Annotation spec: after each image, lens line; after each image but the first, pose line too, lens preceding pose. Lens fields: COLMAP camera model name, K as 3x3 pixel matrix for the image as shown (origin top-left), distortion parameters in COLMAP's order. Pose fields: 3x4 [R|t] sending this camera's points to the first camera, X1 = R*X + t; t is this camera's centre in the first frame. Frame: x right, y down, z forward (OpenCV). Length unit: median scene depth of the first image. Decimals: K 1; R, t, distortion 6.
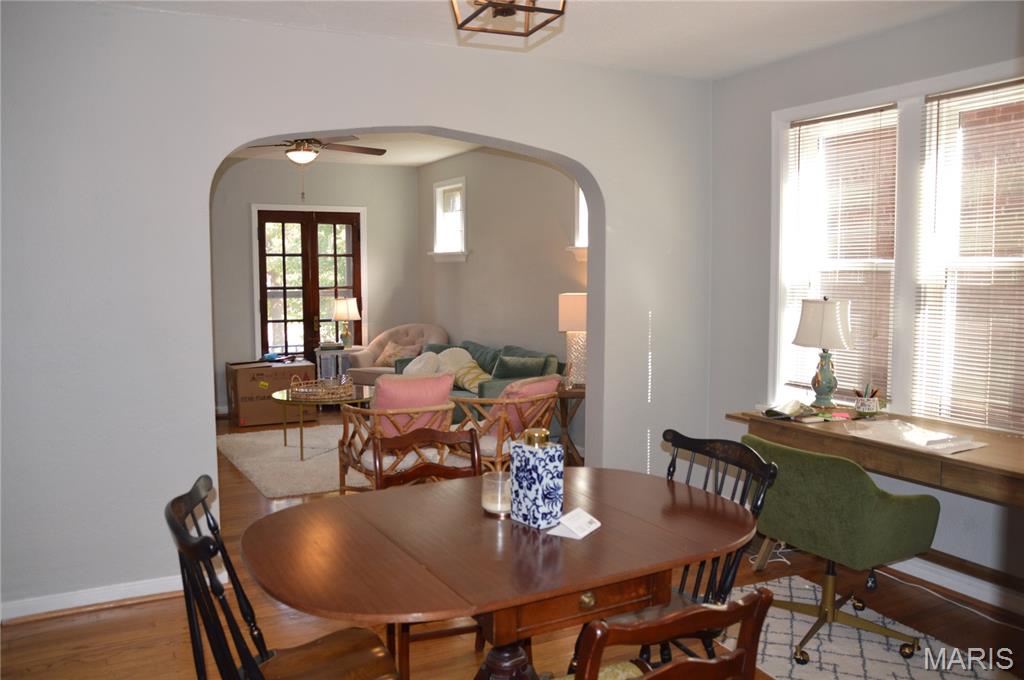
lens RADIAL K [[826.5, 0, 512.0], [0, 826.5, 340.0], [0, 0, 1]] dist [-0.177148, 0.222976]
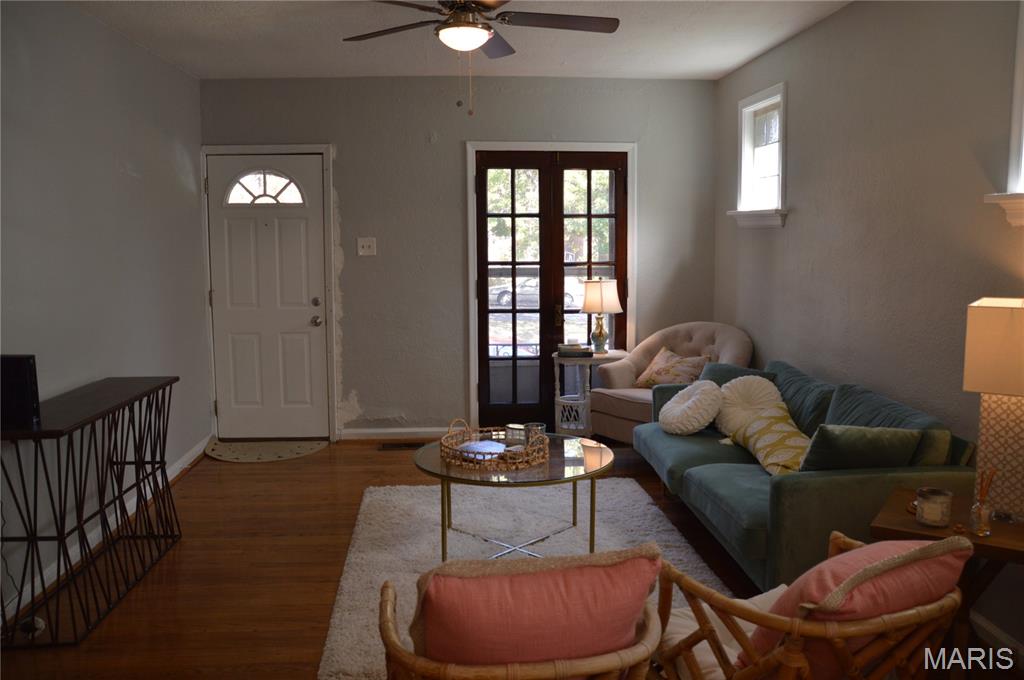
lens RADIAL K [[826.5, 0, 512.0], [0, 826.5, 340.0], [0, 0, 1]] dist [-0.177148, 0.222976]
pose [[0.912296, 0.050192, -0.406445, 0.006991], [-0.032190, 0.998179, 0.051011, -0.034221], [0.408265, -0.033454, 0.912250, 0.359058]]
